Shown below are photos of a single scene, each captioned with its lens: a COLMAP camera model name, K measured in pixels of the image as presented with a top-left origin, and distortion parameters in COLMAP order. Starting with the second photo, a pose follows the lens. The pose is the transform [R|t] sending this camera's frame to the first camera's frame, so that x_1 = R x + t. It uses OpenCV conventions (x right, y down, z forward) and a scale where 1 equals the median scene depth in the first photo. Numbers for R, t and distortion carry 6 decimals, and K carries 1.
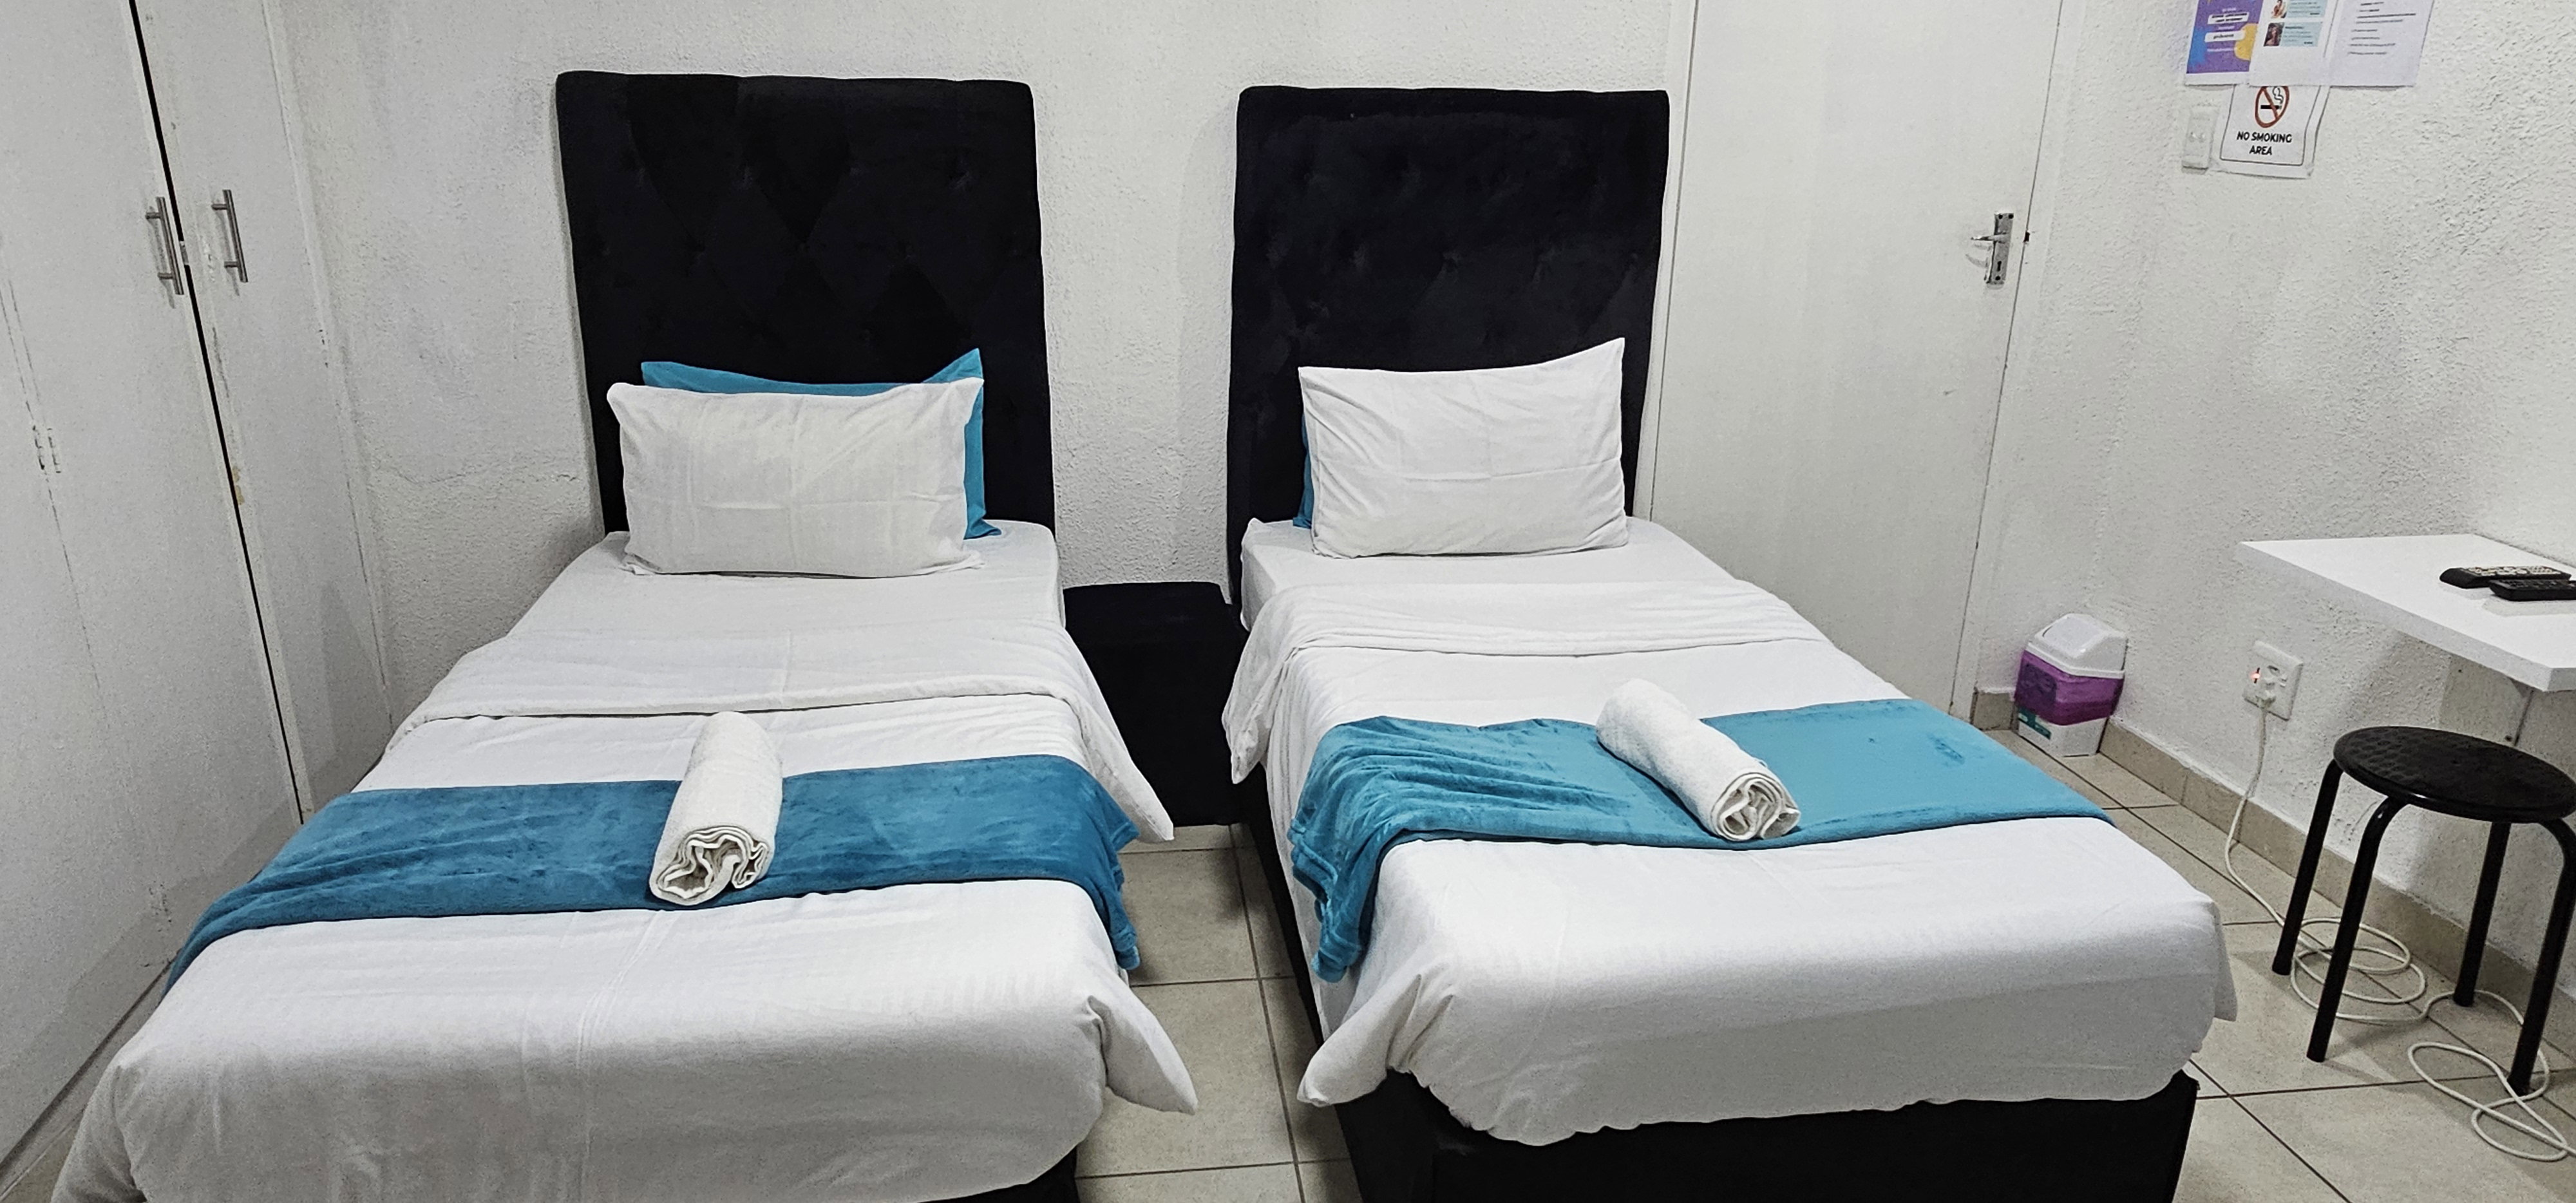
lens RADIAL K [[1547.9, 0, 1286.9], [0, 1547.9, 609.6], [0, 0, 1]] dist [0.005348, -0.008172]
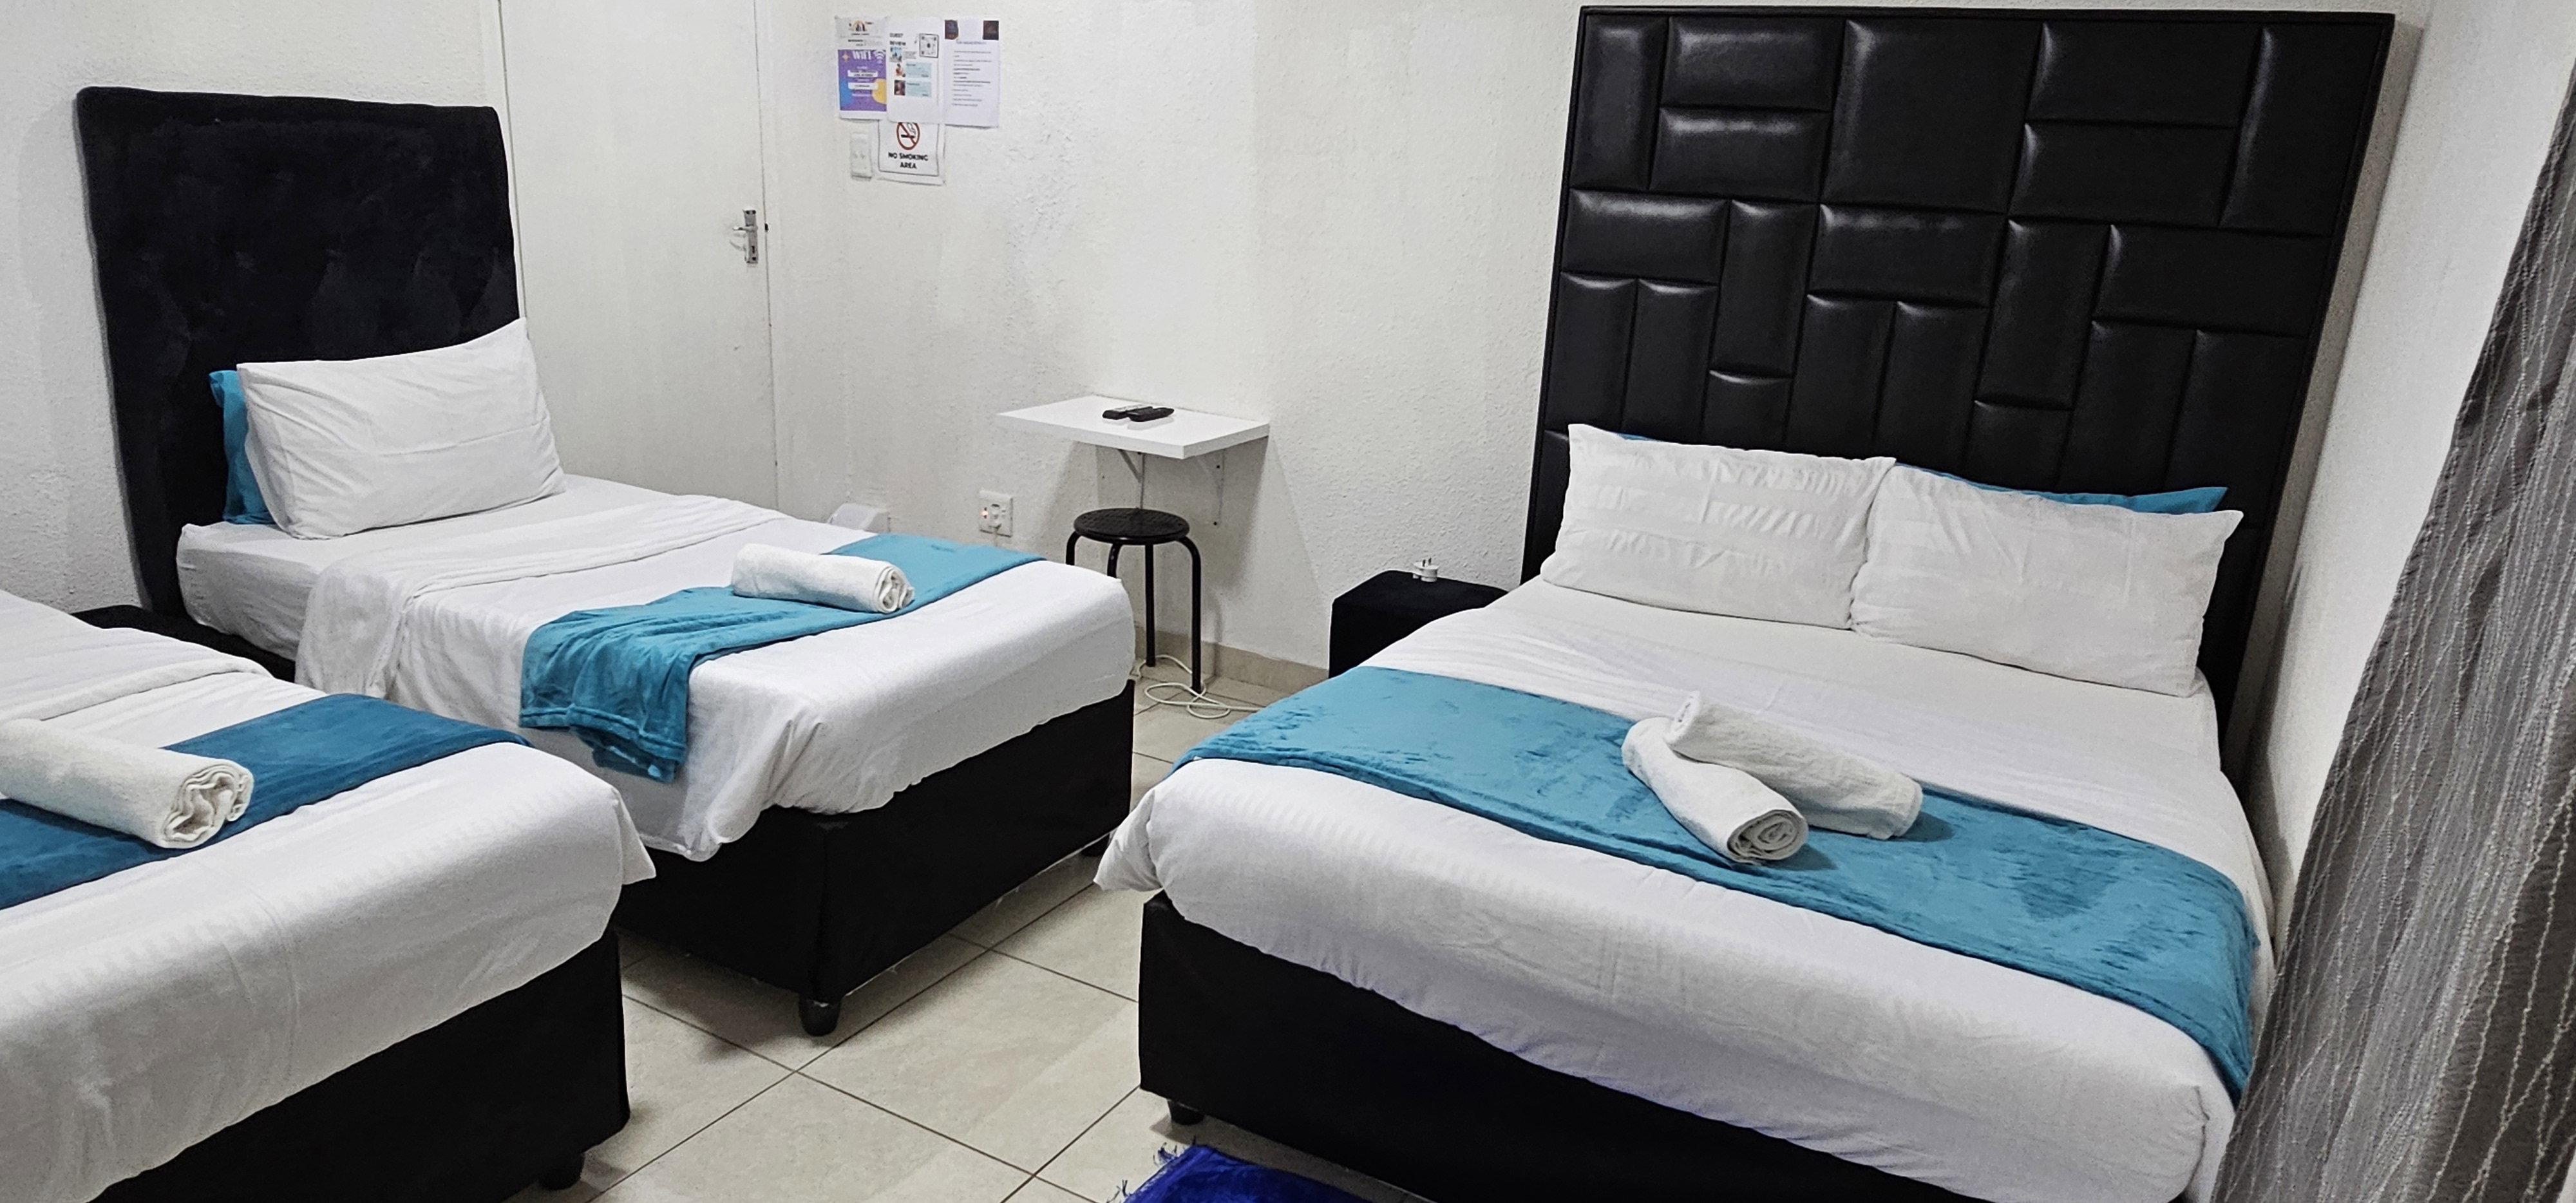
lens RADIAL K [[1547.9, 0, 1286.9], [0, 1547.9, 609.6], [0, 0, 1]] dist [0.005348, -0.008172]
pose [[0.590218, -0.210172, 0.779404, -0.420629], [0.211841, 0.972000, 0.101687, 0.045420], [-0.778952, 0.105092, 0.618214, -0.163205]]
